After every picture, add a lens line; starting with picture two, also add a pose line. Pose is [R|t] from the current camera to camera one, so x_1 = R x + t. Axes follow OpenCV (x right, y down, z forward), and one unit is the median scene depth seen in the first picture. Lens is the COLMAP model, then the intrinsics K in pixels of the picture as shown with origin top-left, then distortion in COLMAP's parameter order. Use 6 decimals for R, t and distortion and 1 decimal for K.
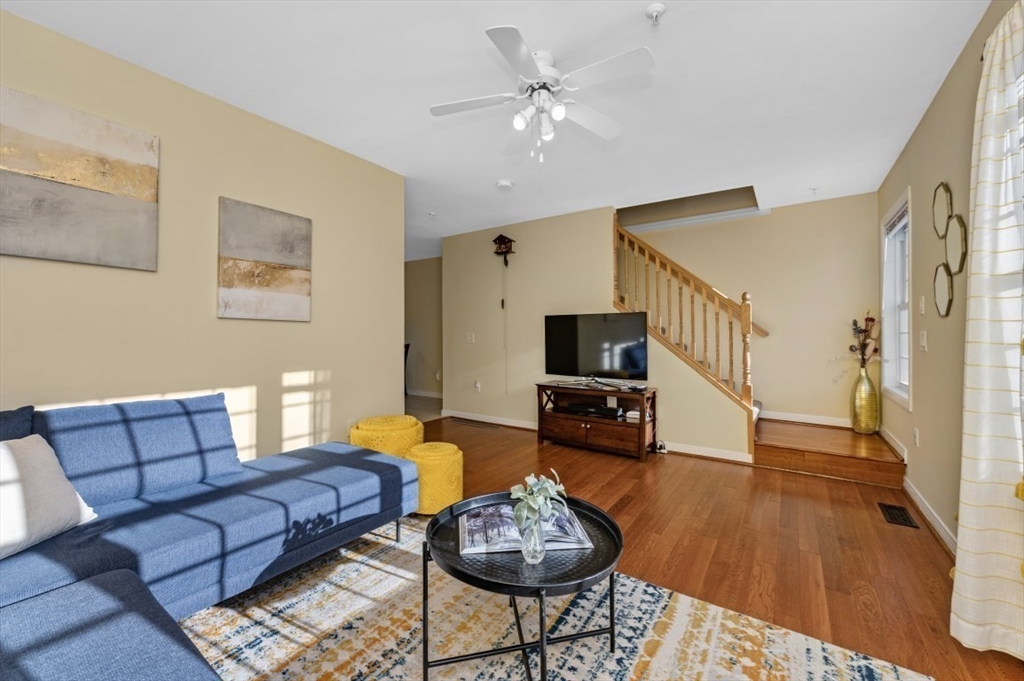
lens RADIAL K [[405.9, 0, 504.2], [0, 405.9, 318.6], [0, 0, 1]] dist [0.009607, -0.002378]
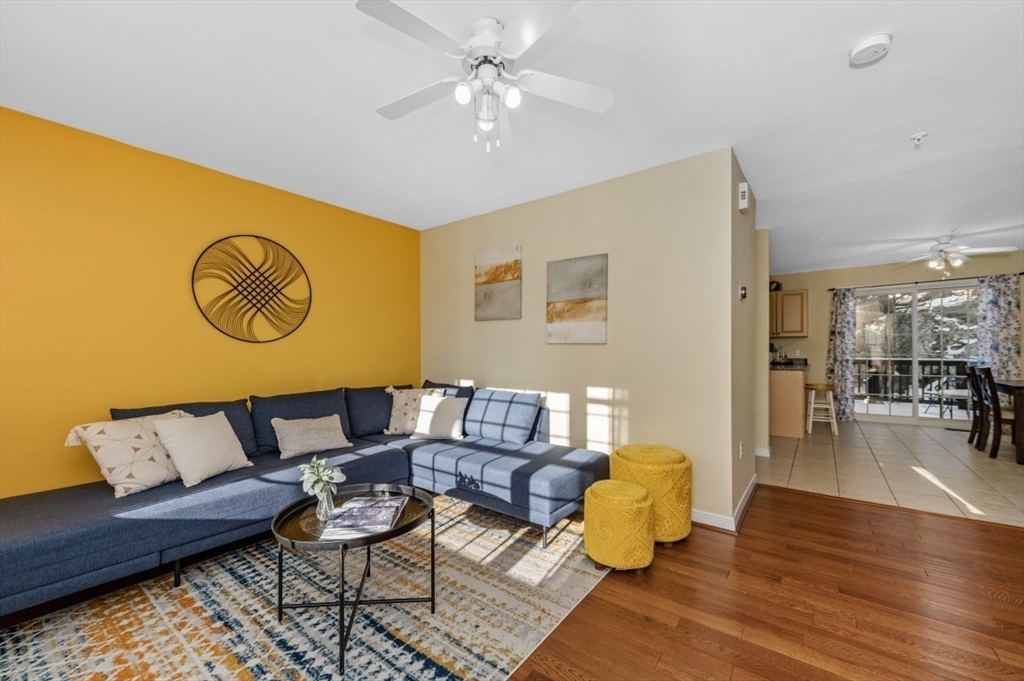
lens RADIAL K [[405.9, 0, 507.7], [0, 405.9, 343.5], [0, 0, 1]] dist [0.009607, -0.002378]
pose [[-0.048170, -0.019181, -0.998655, 0.856270], [0.042621, 0.998865, -0.021241, 0.023150], [0.997929, -0.043587, -0.047298, 1.003837]]
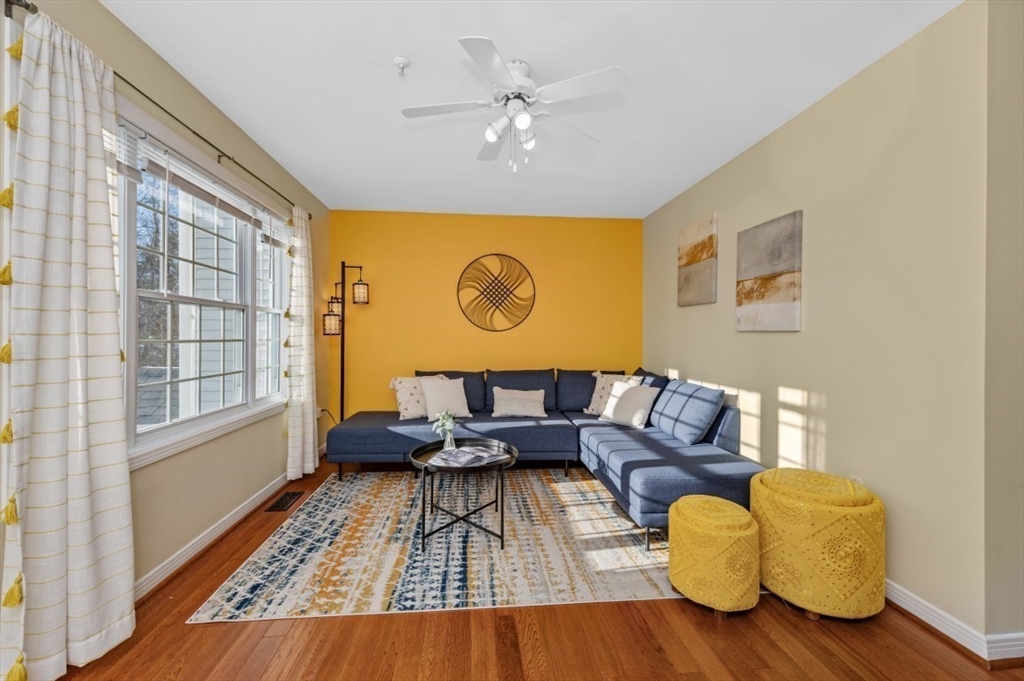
lens RADIAL K [[405.9, 0, 502.1], [0, 405.9, 325.7], [0, 0, 1]] dist [0.009607, -0.002378]
pose [[-0.769130, -0.023666, -0.638654, 0.694215], [0.019002, 0.998025, -0.059867, 0.044488], [0.638810, -0.058181, -0.767161, 1.619758]]
